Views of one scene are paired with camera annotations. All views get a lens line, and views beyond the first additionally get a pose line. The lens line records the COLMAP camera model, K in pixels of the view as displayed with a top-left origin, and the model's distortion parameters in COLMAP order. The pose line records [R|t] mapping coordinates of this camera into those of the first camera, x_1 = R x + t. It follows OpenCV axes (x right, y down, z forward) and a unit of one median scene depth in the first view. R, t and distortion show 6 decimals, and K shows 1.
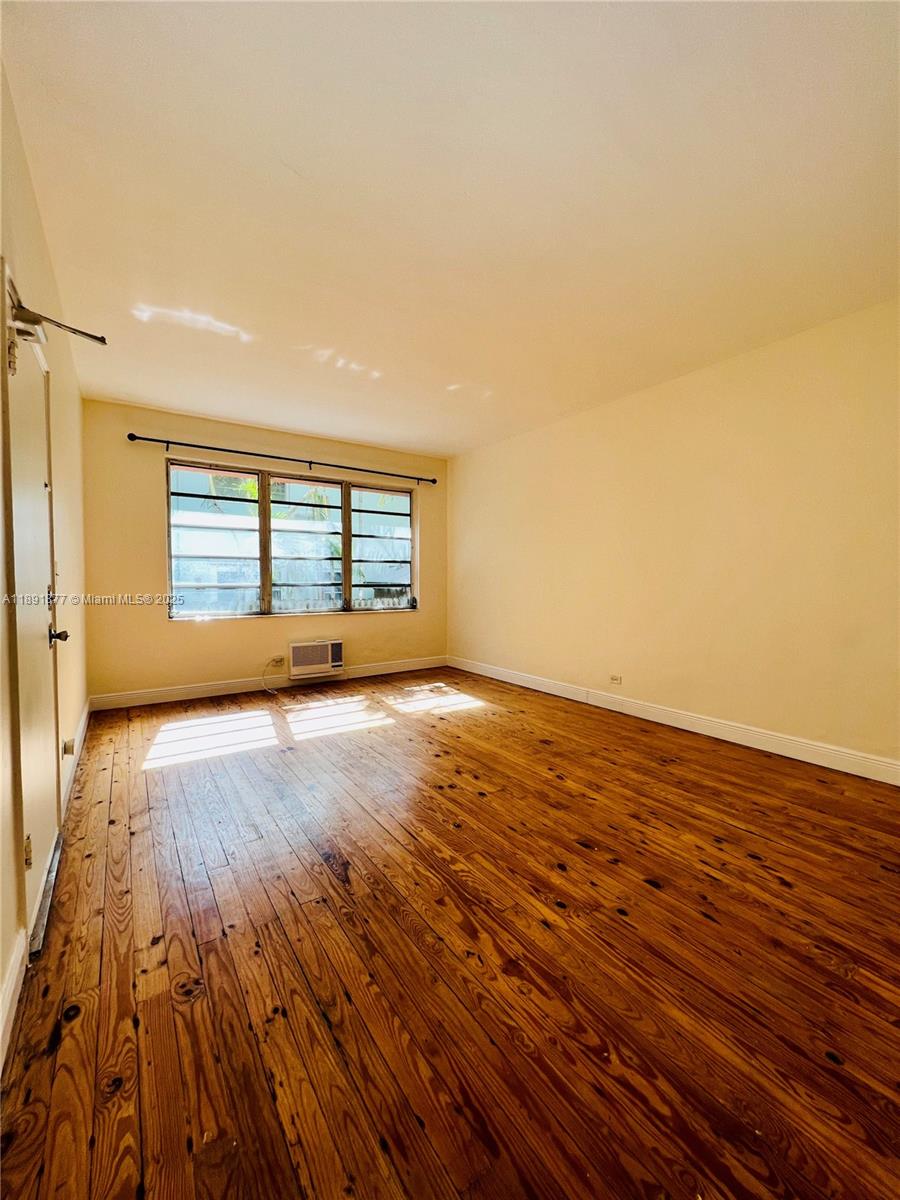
lens RADIAL K [[479.1, 0, 452.5], [0, 479.1, 598.5], [0, 0, 1]] dist [-0.001320, 0.000217]
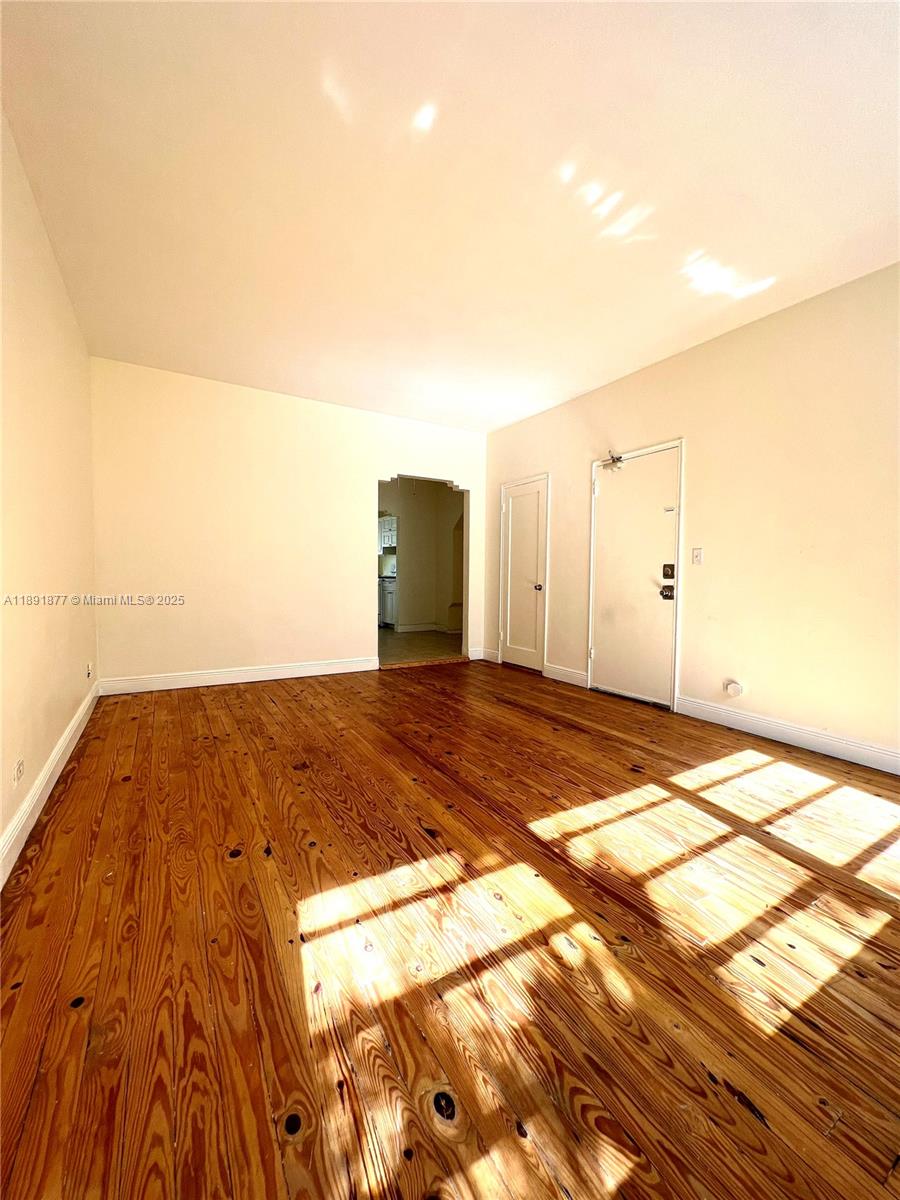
lens RADIAL K [[479.1, 0, 452.5], [0, 479.1, 598.5], [0, 0, 1]] dist [-0.001320, 0.000217]
pose [[-0.998316, -0.017296, 0.055376, -0.081777], [-0.012552, 0.996311, 0.084897, -0.029285], [-0.056640, 0.084059, -0.994850, 1.876141]]
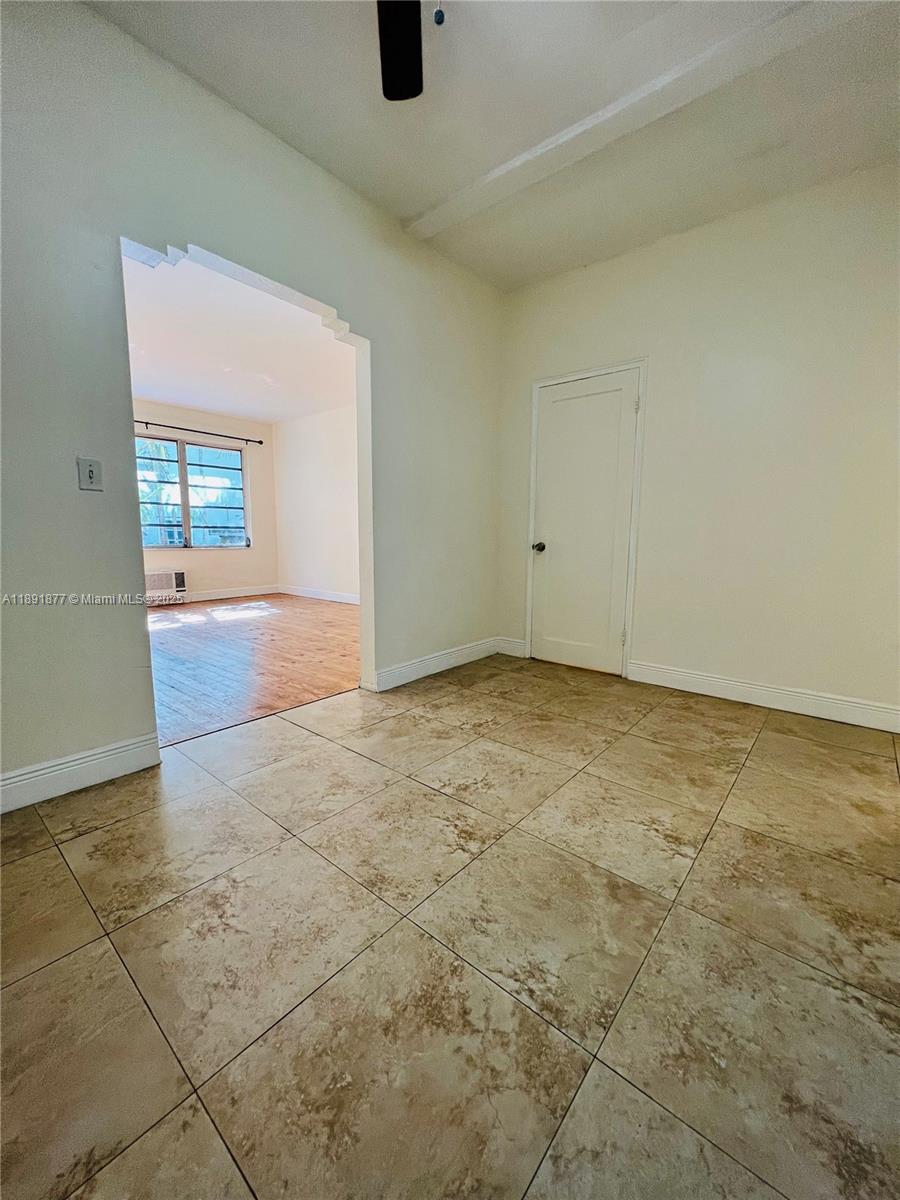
lens RADIAL K [[479.1, 0, 452.5], [0, 479.1, 598.5], [0, 0, 1]] dist [-0.001320, 0.000217]
pose [[0.963853, -0.029341, 0.264813, 0.193829], [0.004663, 0.995623, 0.093341, 0.082725], [-0.266393, -0.088733, 0.959772, -0.683993]]
